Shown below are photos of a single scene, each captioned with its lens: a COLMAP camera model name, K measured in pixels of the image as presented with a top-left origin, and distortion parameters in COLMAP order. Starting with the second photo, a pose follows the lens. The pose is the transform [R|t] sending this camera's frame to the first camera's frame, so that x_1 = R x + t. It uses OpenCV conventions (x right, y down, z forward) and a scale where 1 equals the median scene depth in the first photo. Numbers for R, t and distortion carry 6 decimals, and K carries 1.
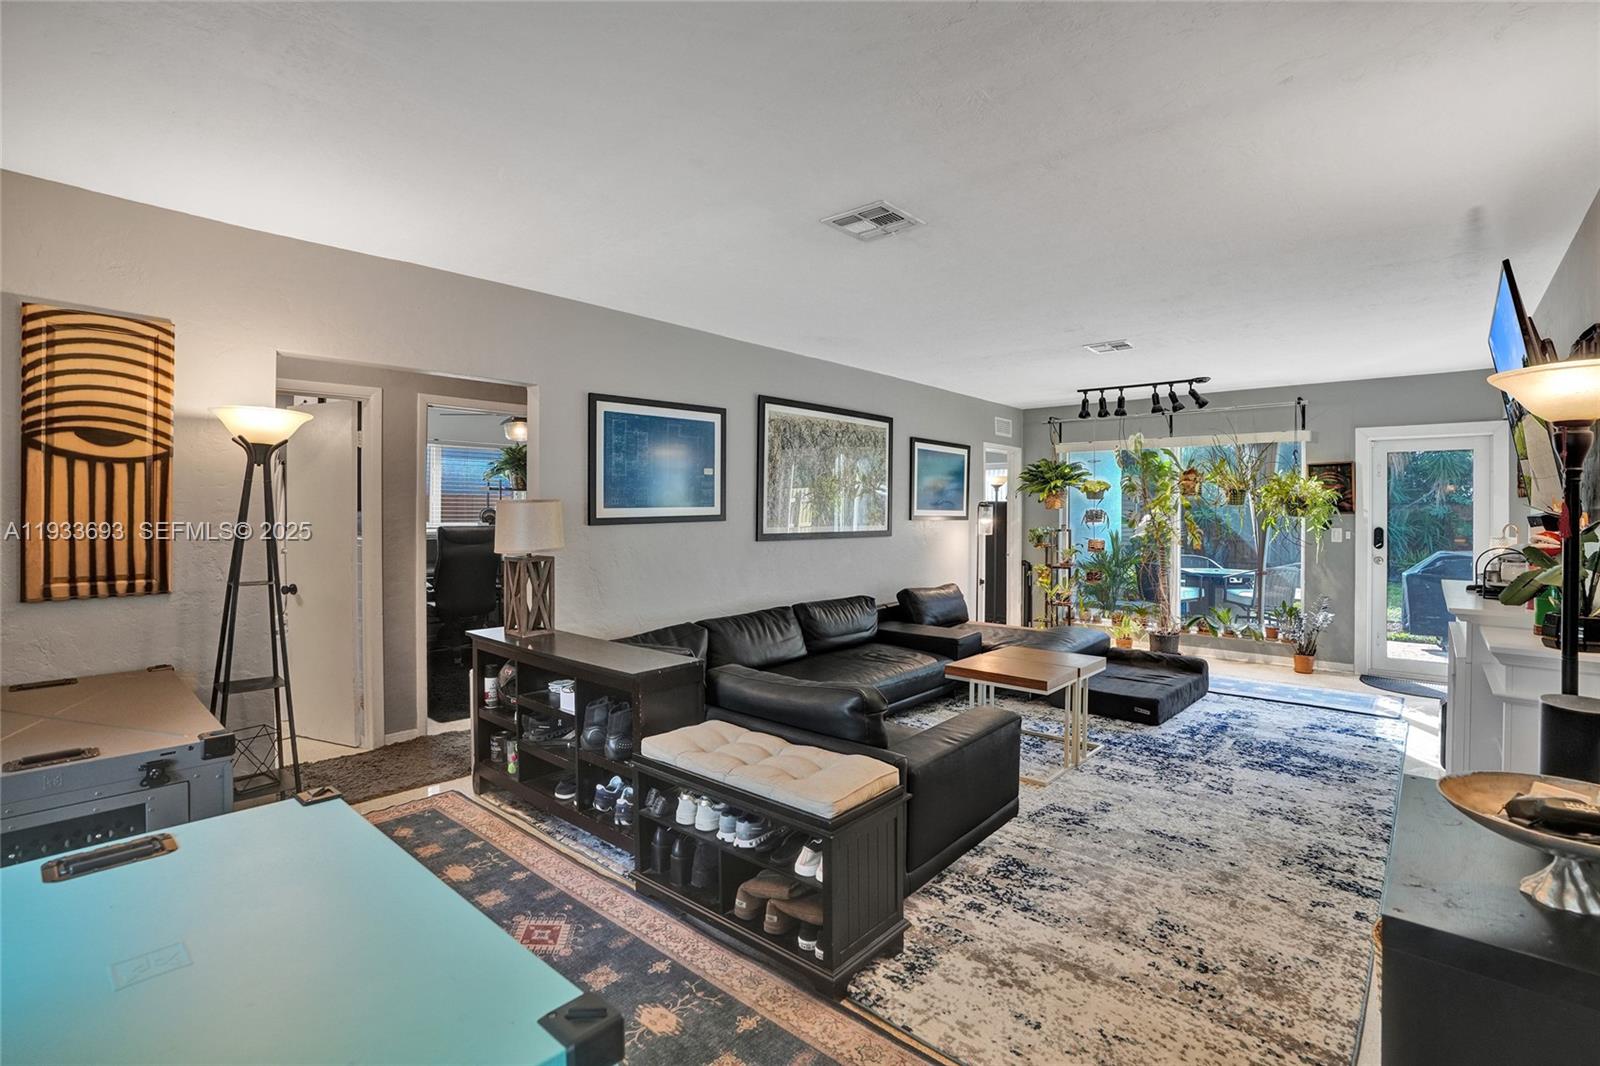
lens RADIAL K [[765.0, 0, 859.3], [0, 765.0, 535.6], [0, 0, 1]] dist [-0.001069, -0.000027]
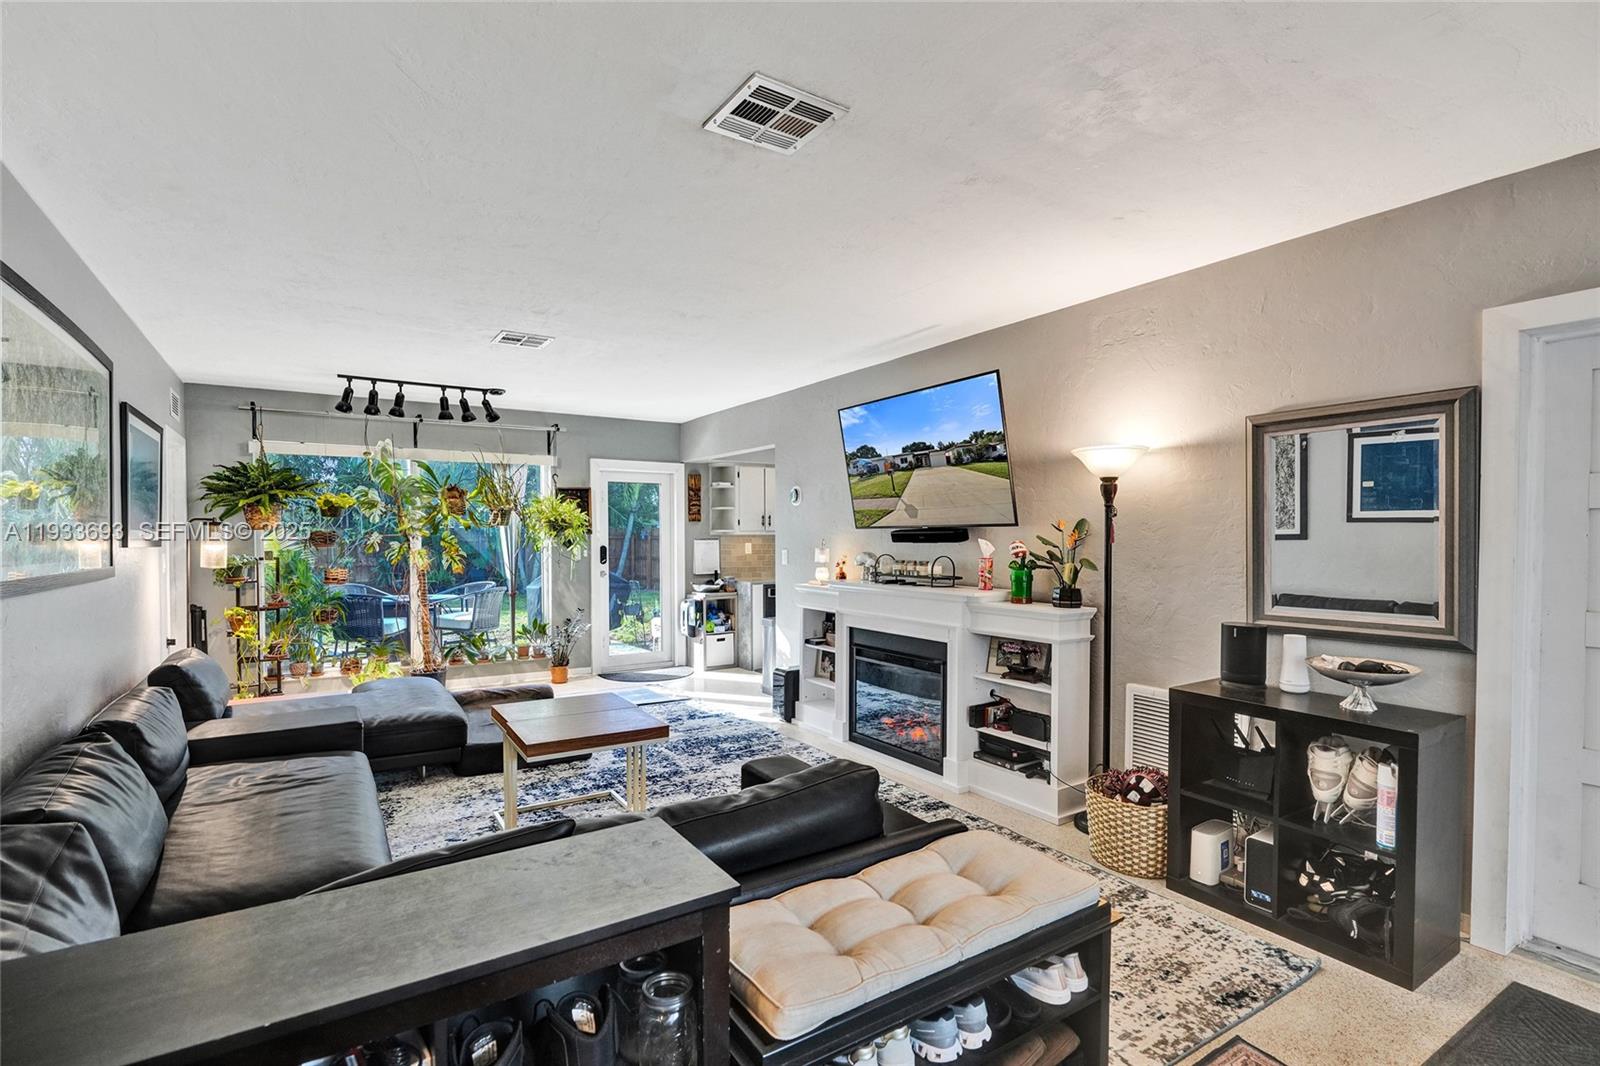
lens RADIAL K [[749.1, 0, 798.3], [0, 749.1, 578.0], [0, 0, 1]] dist [0.001390, 0.000236]
pose [[0.337645, -0.060487, 0.939328, -0.404961], [0.033650, 0.998071, 0.052174, -0.015580], [-0.940672, 0.013992, 0.339030, 0.461732]]
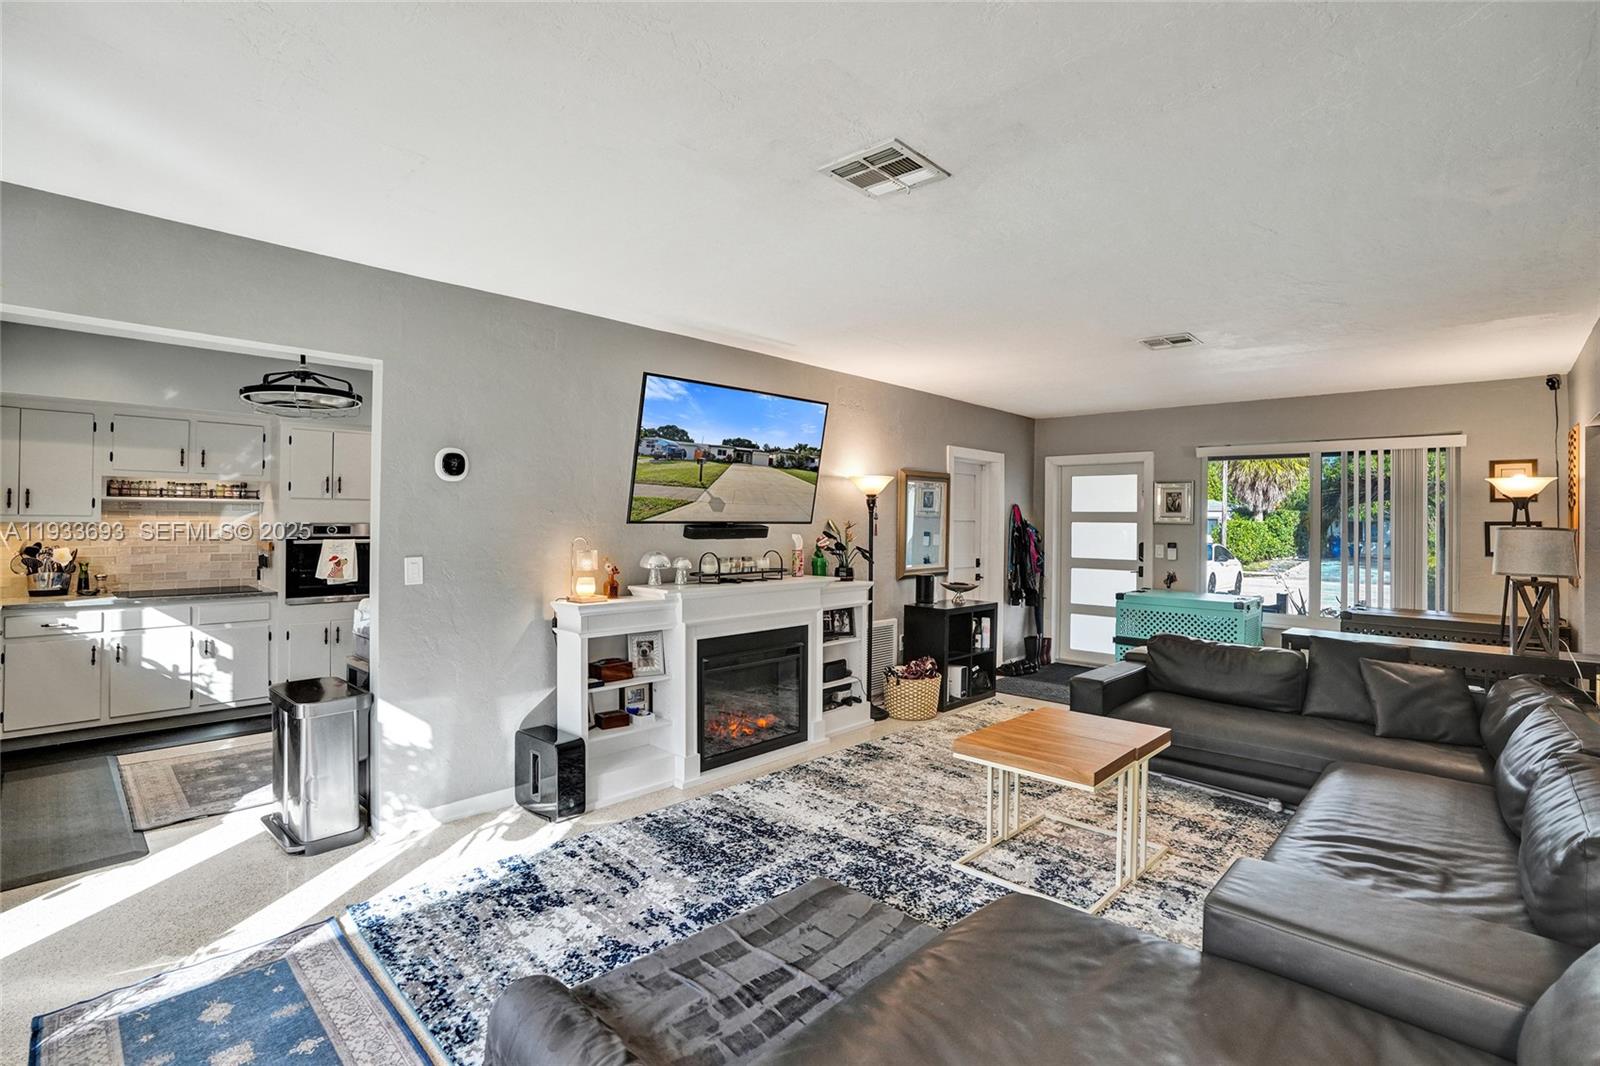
lens RADIAL K [[744.5, 0, 820.8], [0, 744.5, 507.7], [0, 0, 1]] dist [-0.050756, -0.000011]
pose [[-0.995263, -0.013588, 0.096263, 0.360719], [-0.012238, 0.999818, 0.014606, -0.058957], [-0.096444, 0.013359, -0.995249, 1.595987]]
